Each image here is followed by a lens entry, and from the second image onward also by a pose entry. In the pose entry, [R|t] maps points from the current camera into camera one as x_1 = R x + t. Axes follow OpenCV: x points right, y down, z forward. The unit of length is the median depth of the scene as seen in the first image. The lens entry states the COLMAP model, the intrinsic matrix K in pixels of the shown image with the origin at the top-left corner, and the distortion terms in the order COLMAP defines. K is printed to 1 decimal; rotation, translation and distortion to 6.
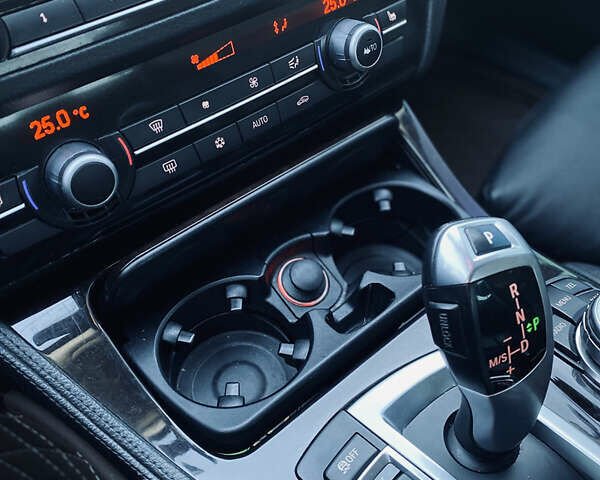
lens RADIAL K [[560.1, 0, 271.5], [0, 560.1, 240.3], [0, 0, 1]] dist [0.093664, -0.255354]
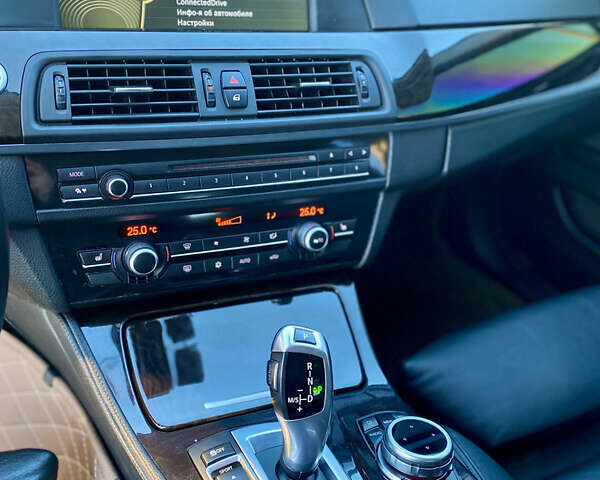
lens RADIAL K [[560.1, 0, 271.5], [0, 560.1, 240.3], [0, 0, 1]] dist [0.093664, -0.255354]
pose [[0.944386, 0.266556, -0.192572, 0.411040], [-0.309900, 0.917295, -0.250062, 0.159105], [0.109990, 0.295833, 0.948886, -0.750123]]
